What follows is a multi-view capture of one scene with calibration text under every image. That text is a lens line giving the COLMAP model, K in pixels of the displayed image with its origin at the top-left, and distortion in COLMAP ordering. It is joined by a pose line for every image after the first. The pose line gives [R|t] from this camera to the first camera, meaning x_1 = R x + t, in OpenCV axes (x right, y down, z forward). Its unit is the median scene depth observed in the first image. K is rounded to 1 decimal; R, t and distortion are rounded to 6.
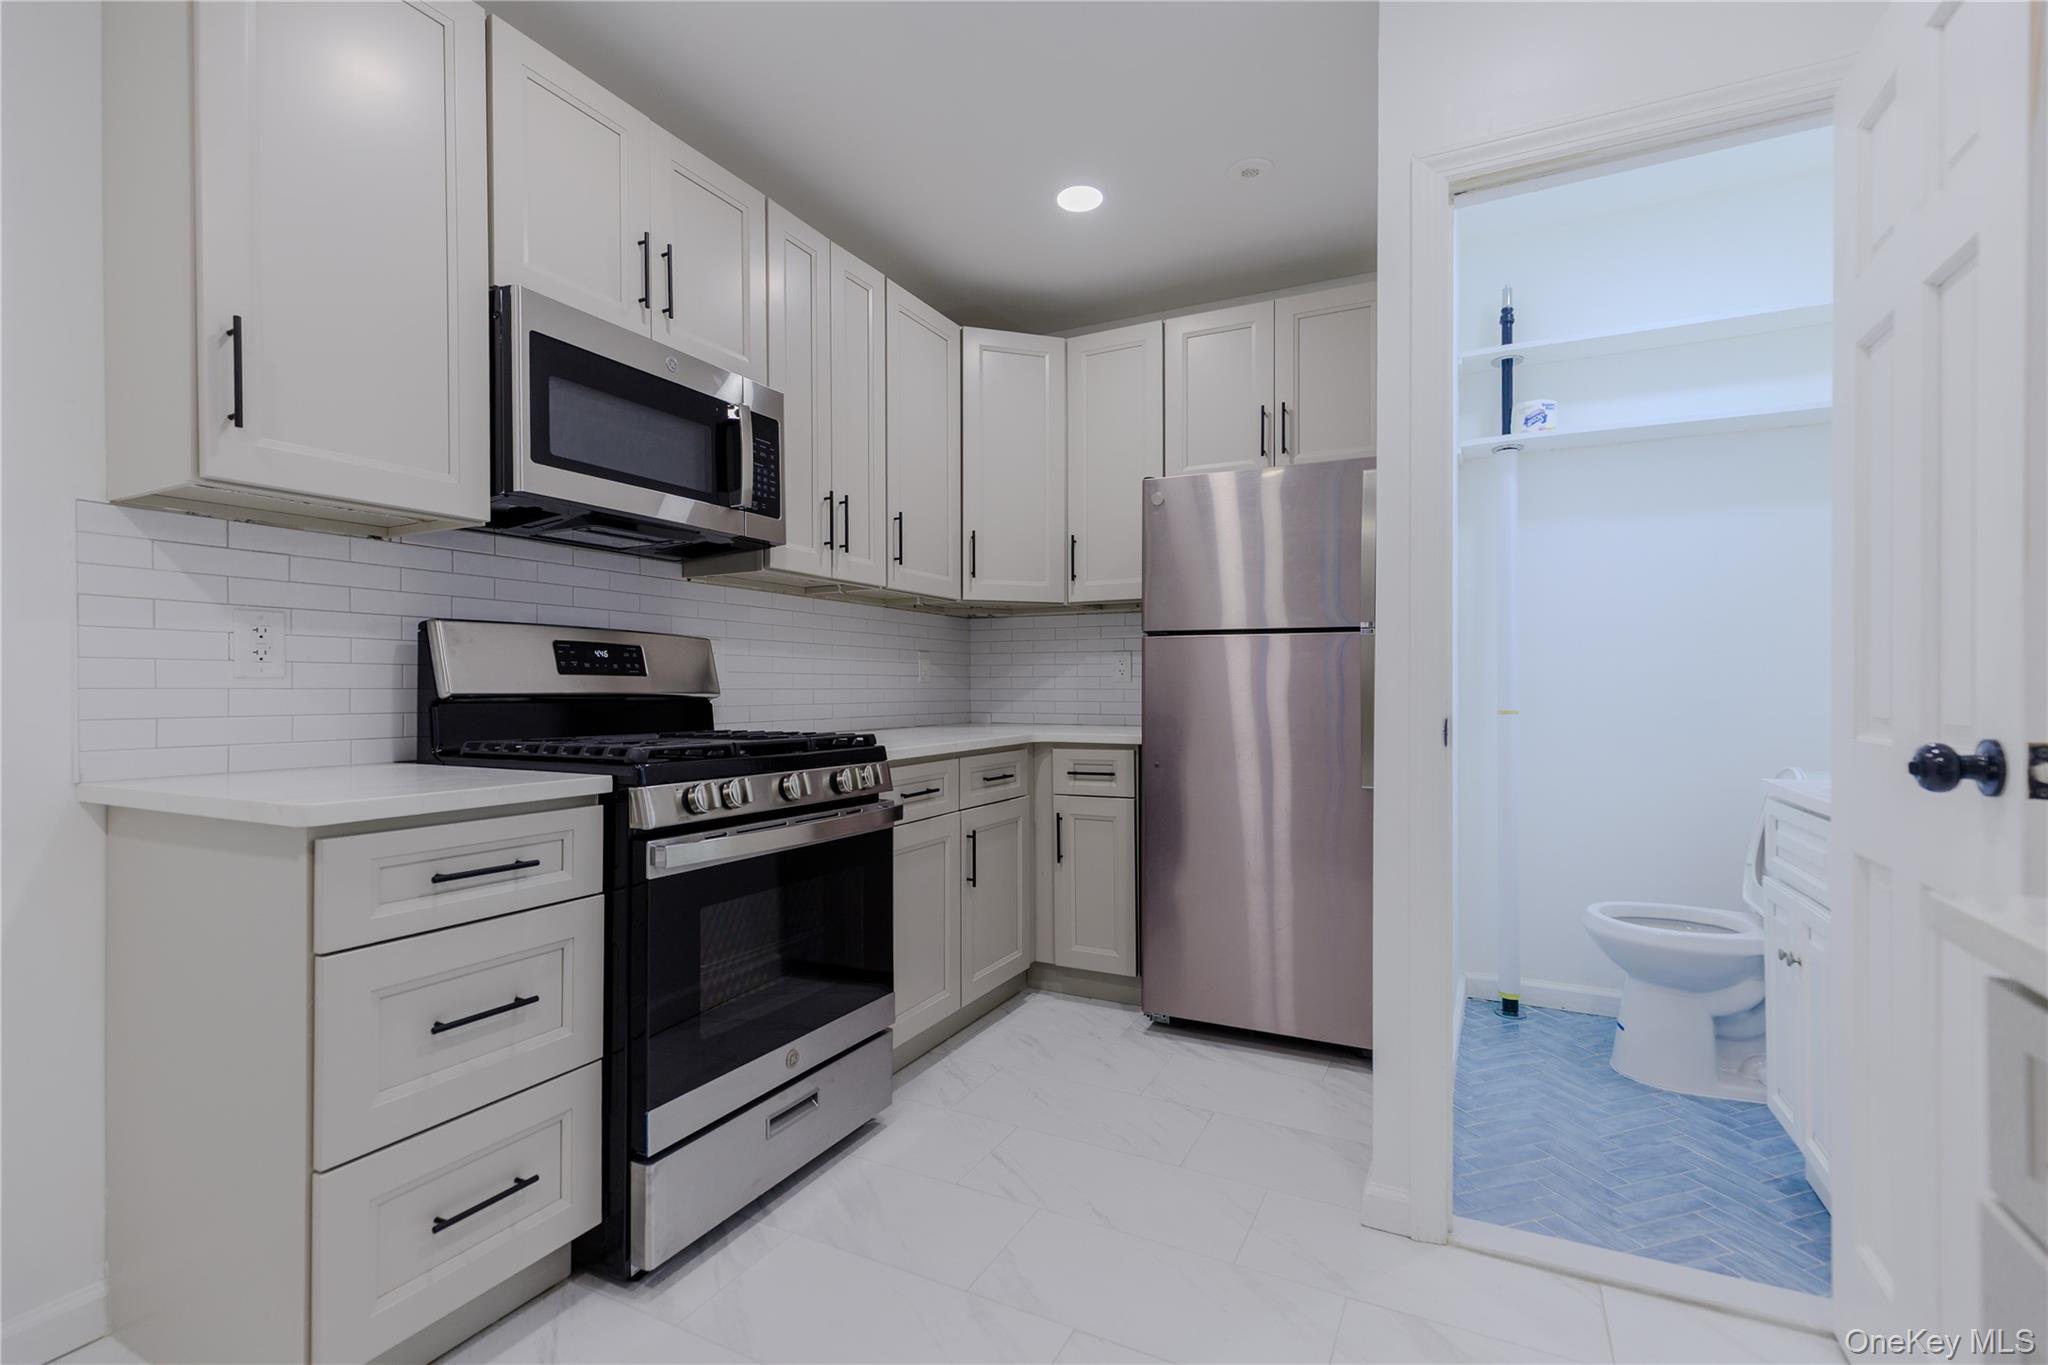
lens RADIAL K [[936.9, 0, 1018.1], [0, 936.9, 684.3], [0, 0, 1]] dist [0.013049, -0.000482]
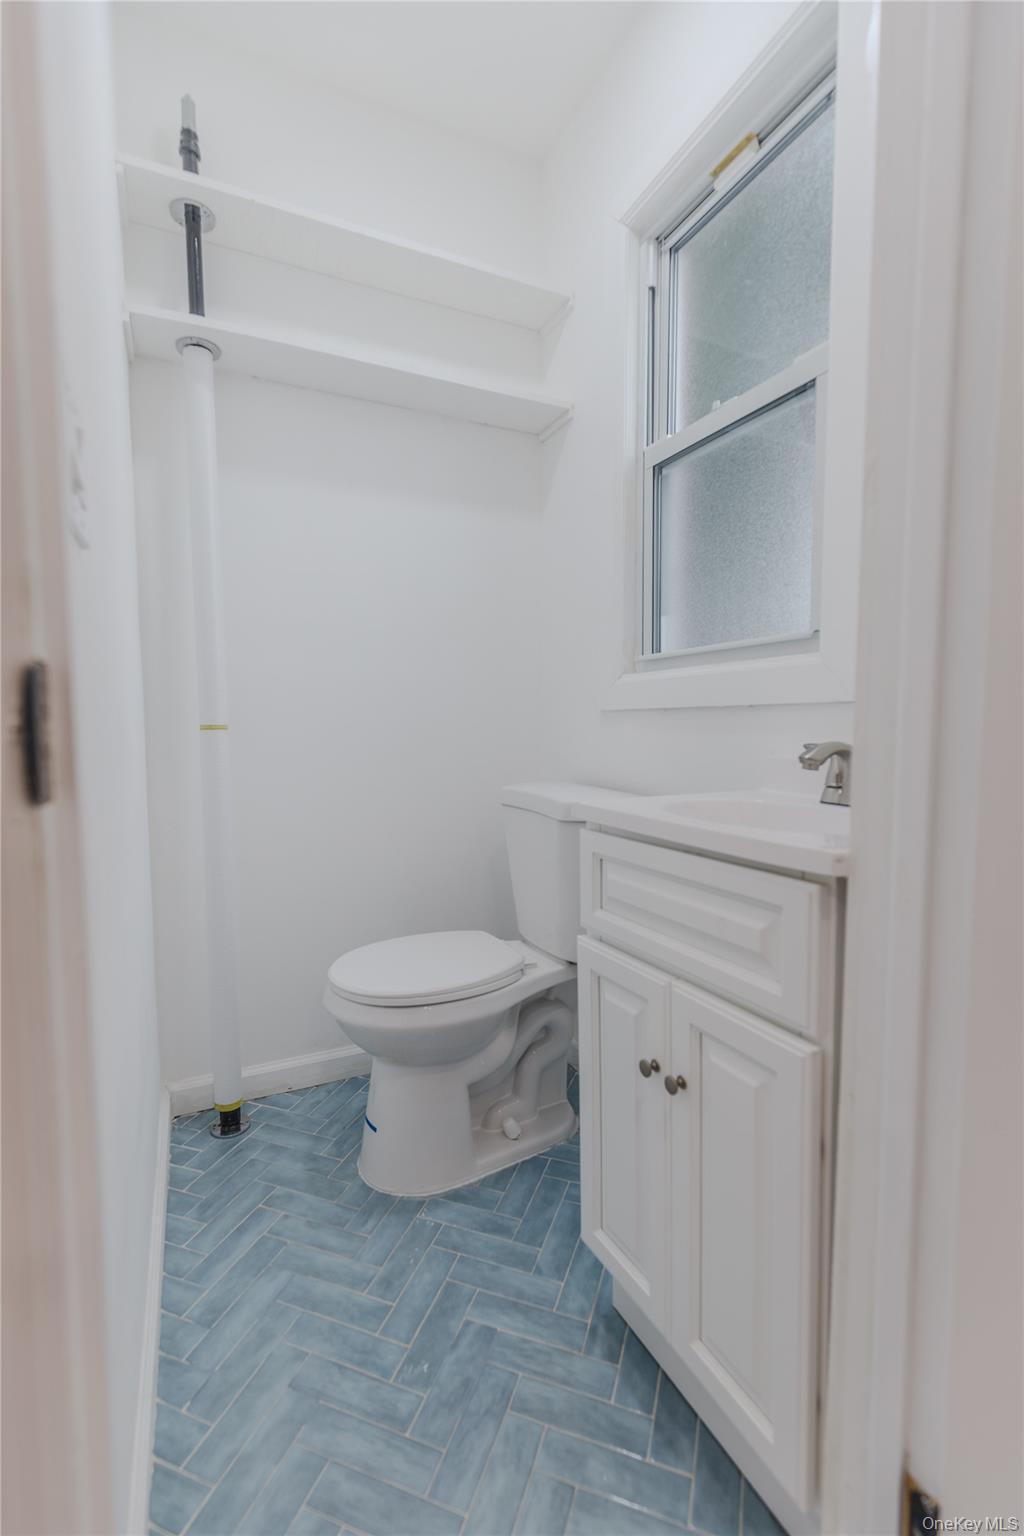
lens RADIAL K [[691.1, 0, 517.6], [0, 691.1, 773.2], [0, 0, 1]] dist [-0.003574, -0.000745]
pose [[0.605908, -0.061035, 0.793190, 0.248627], [0.007447, 0.997444, 0.071063, 0.029658], [-0.795500, -0.037150, 0.604814, 0.509782]]
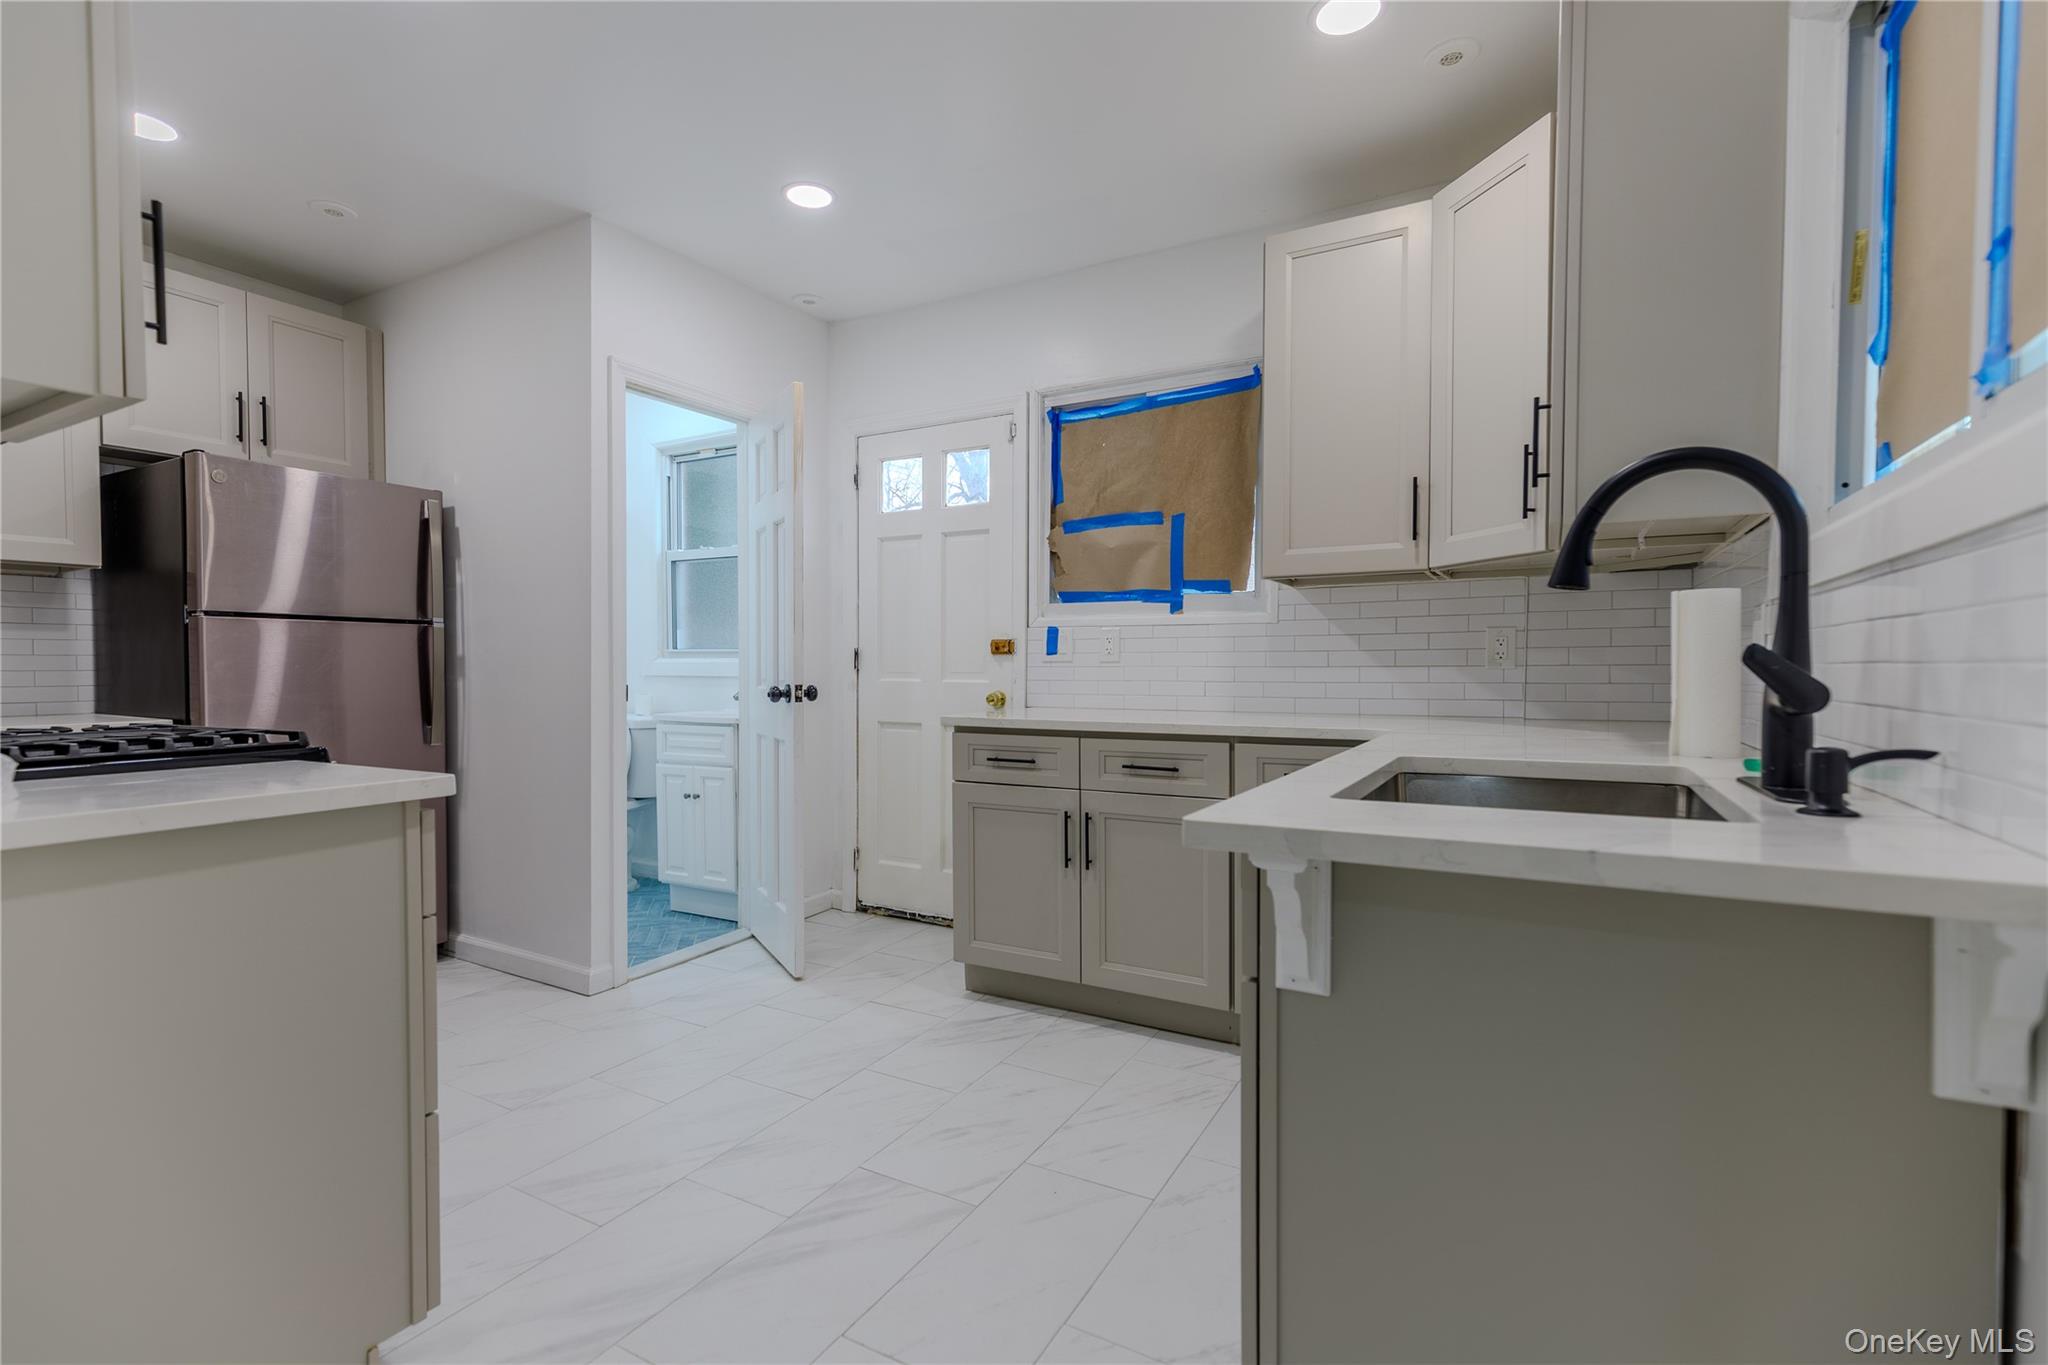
lens RADIAL K [[936.9, 0, 1018.1], [0, 936.9, 684.3], [0, 0, 1]] dist [0.013049, -0.000482]
pose [[0.041931, -0.023436, 0.998846, -0.776994], [0.002753, 0.999724, 0.023341, -0.001156], [-0.999117, 0.001771, 0.041984, 0.121996]]
